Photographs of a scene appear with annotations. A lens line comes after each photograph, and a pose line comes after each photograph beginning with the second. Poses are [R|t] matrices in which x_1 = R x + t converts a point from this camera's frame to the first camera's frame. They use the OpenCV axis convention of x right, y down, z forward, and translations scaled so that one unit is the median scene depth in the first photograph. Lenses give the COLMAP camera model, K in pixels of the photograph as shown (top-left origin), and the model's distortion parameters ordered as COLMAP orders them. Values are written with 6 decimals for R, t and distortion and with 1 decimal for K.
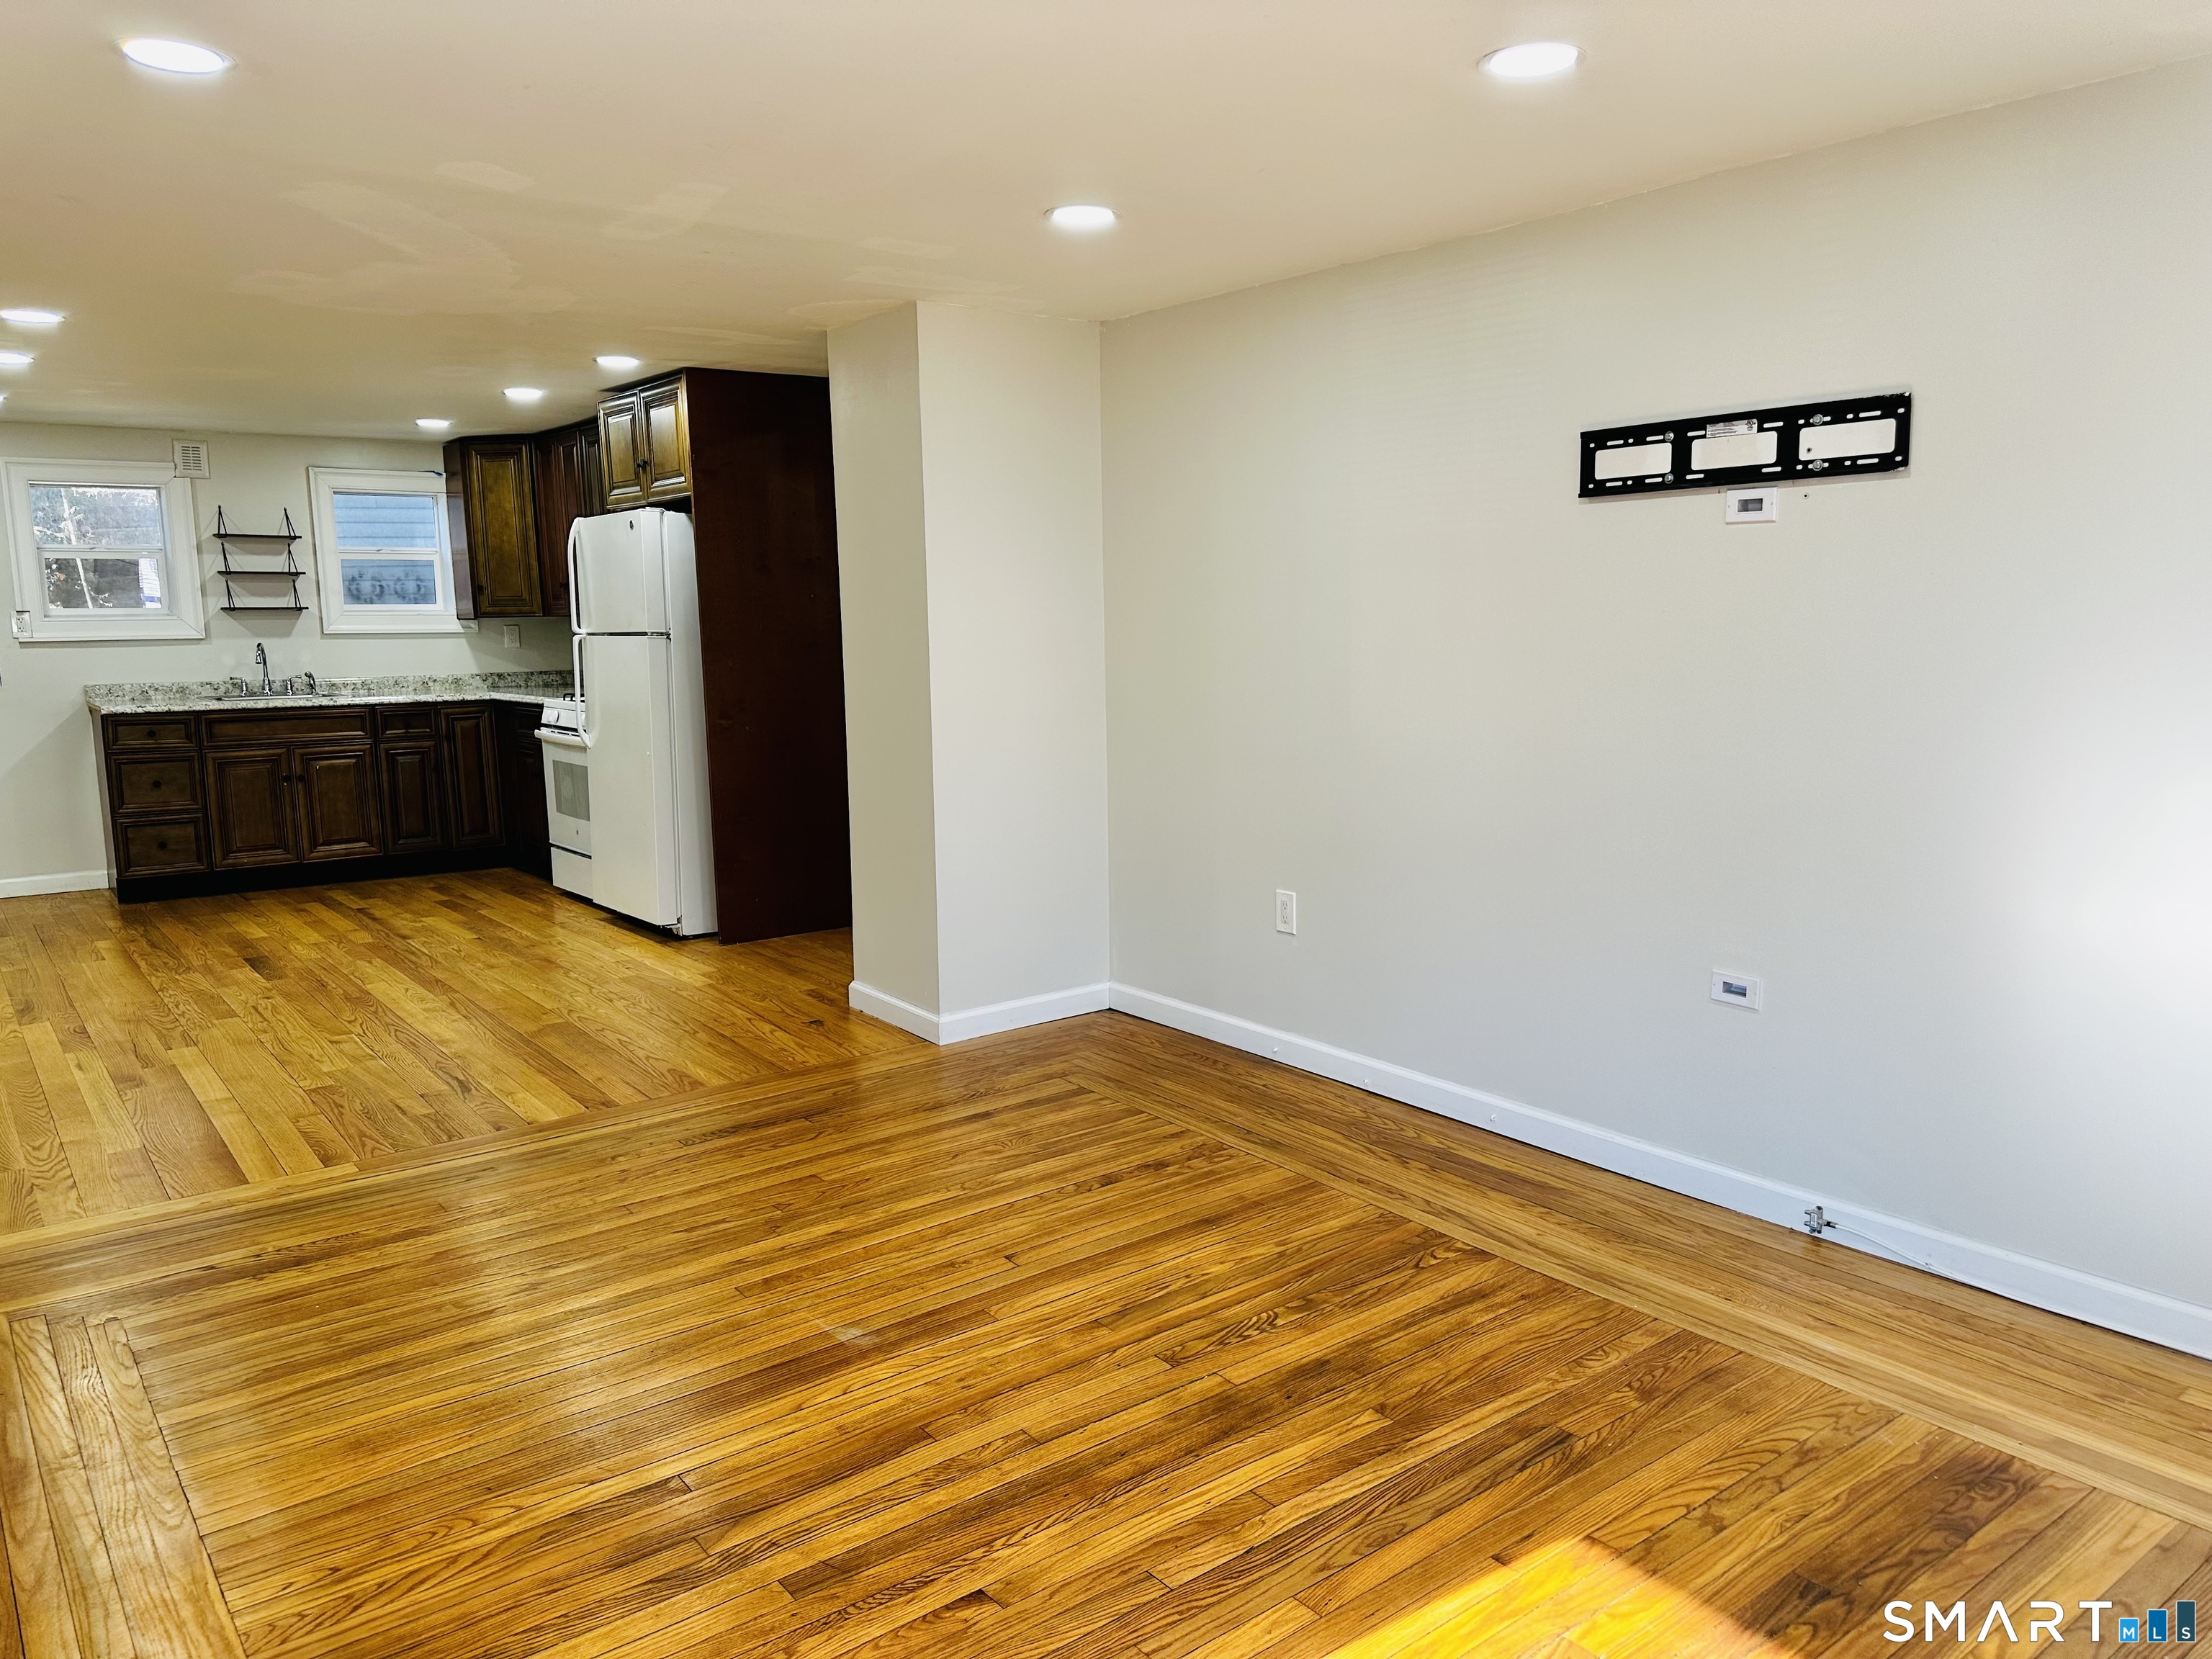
lens RADIAL K [[1542.9, 0, 1090.2], [0, 1542.9, 827.3], [0, 0, 1]] dist [0.059244, -0.068169]
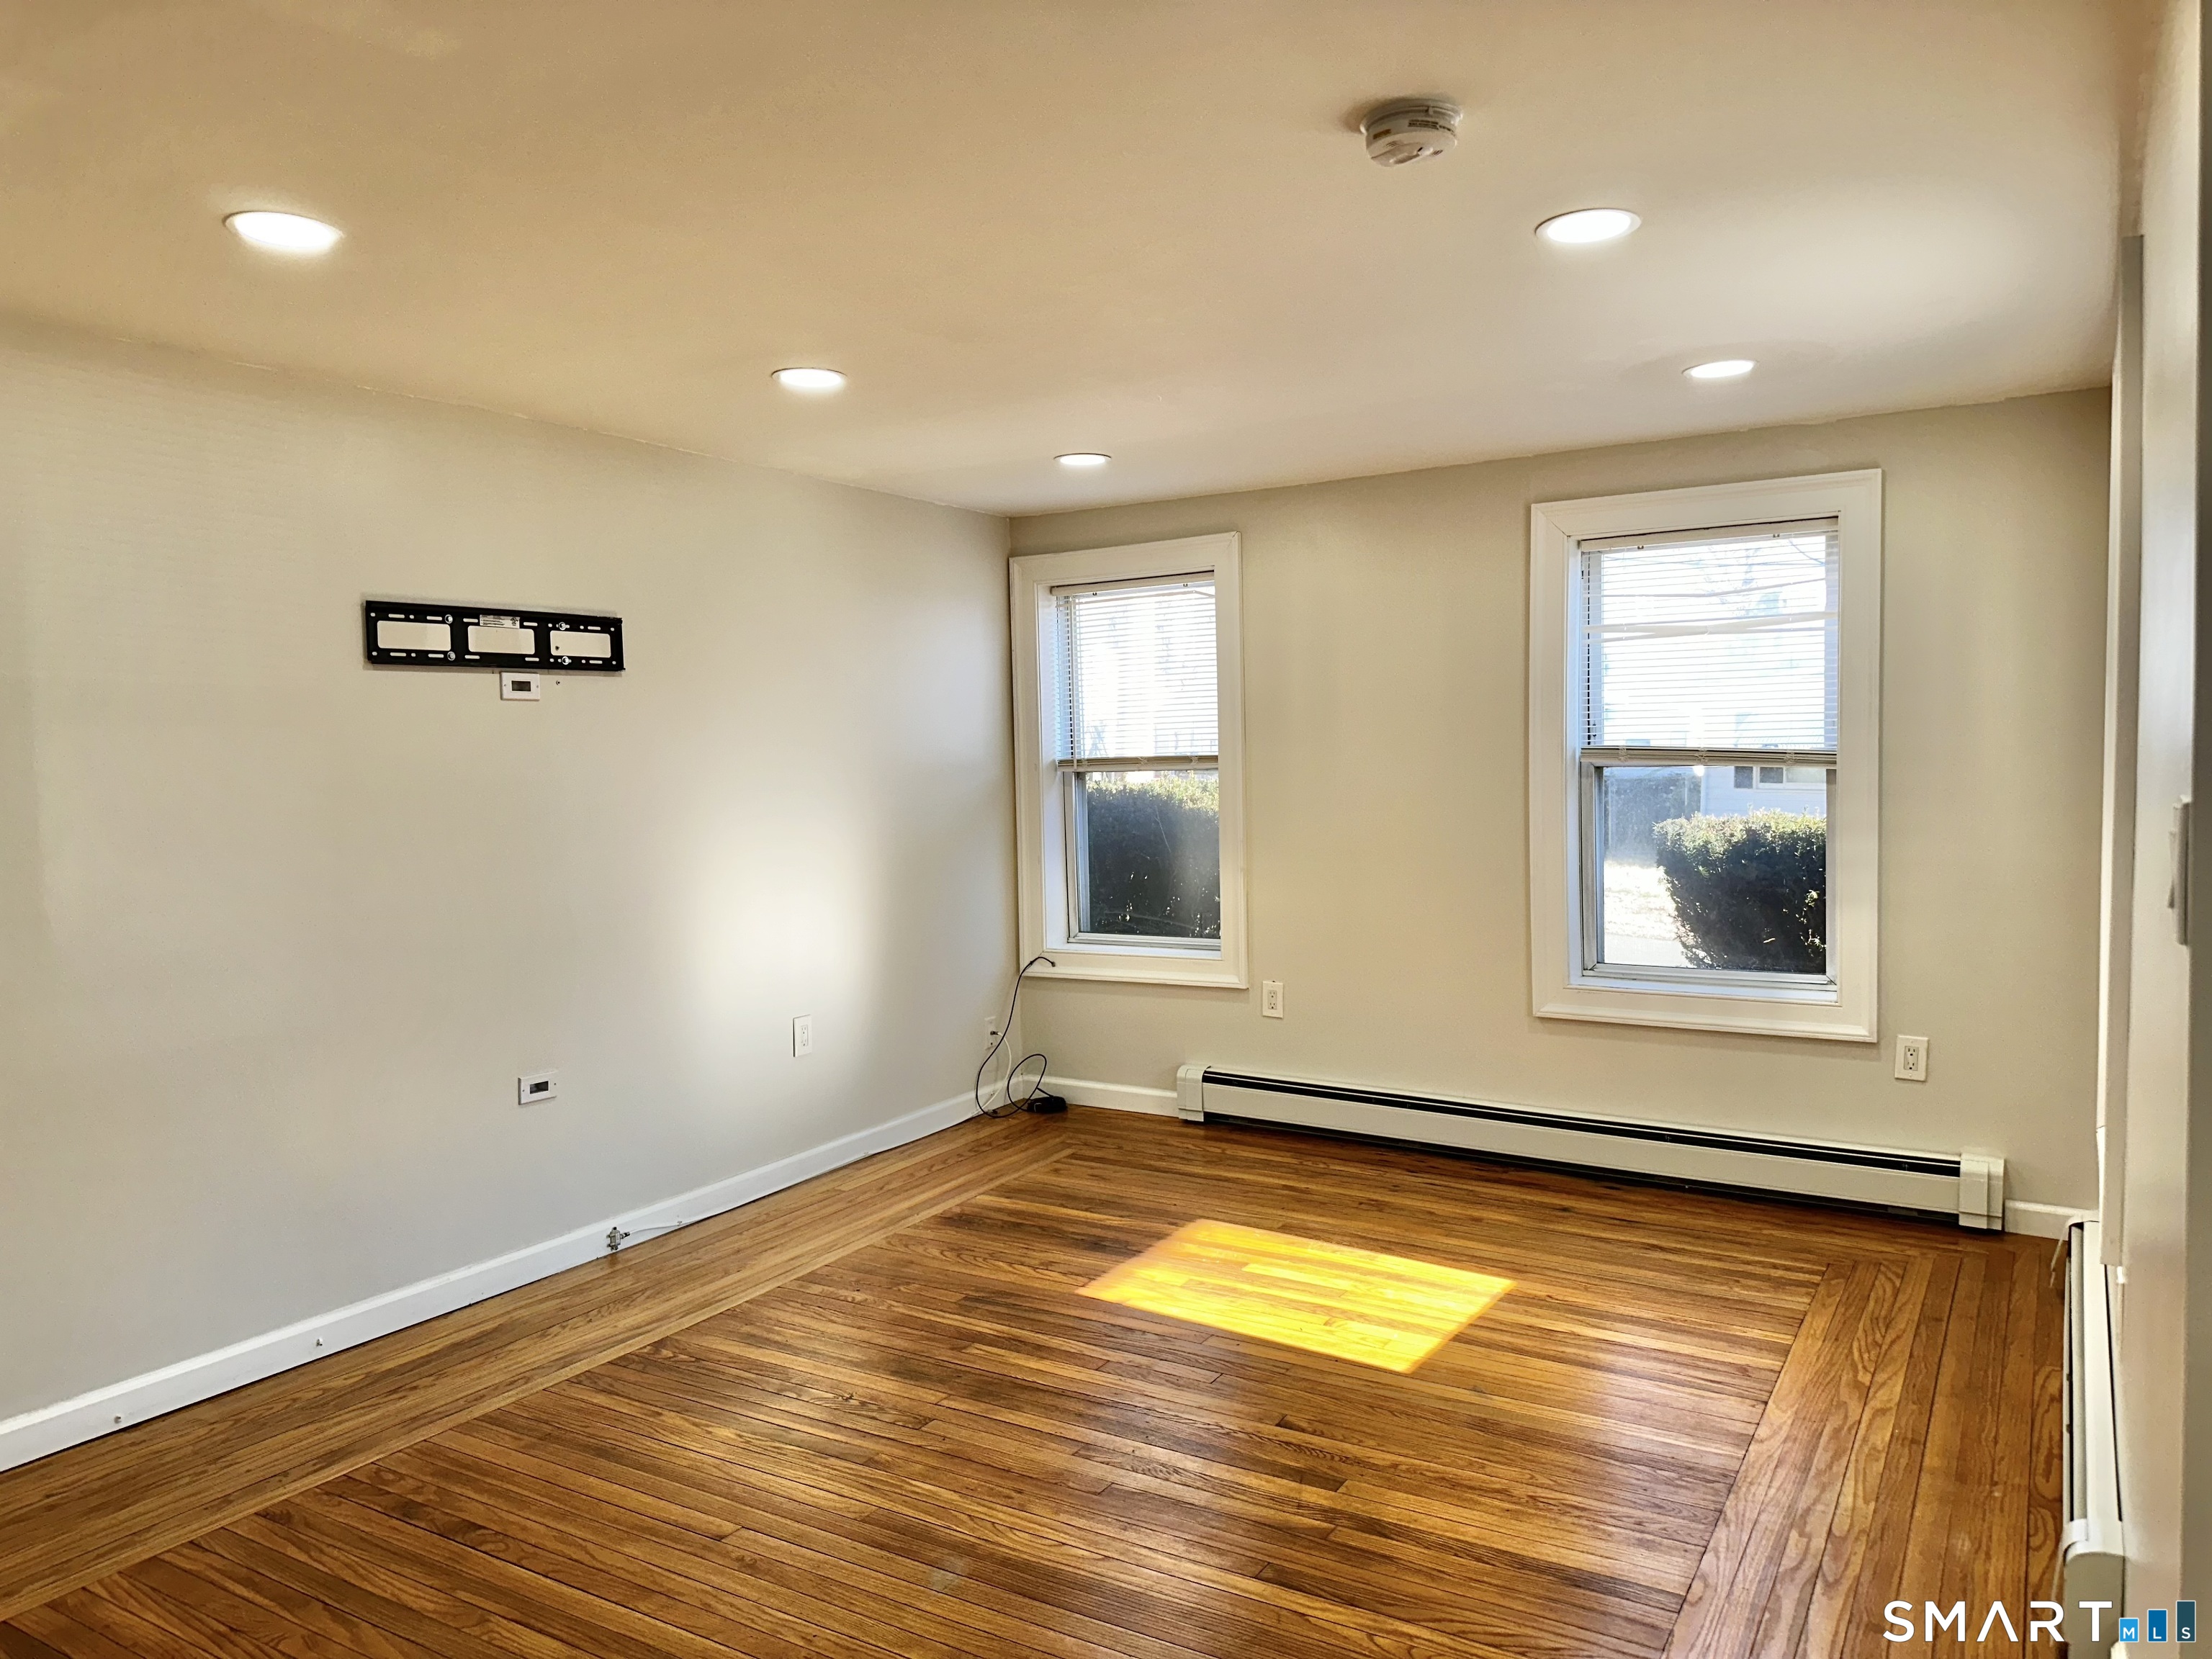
lens RADIAL K [[1542.9, 0, 1118.8], [0, 1542.9, 838.1], [0, 0, 1]] dist [0.059244, -0.068169]
pose [[-0.359412, -0.034875, 0.932527, -0.888002], [0.159634, 0.982274, 0.098260, -0.135728], [-0.919424, 0.184179, -0.347474, 1.020800]]
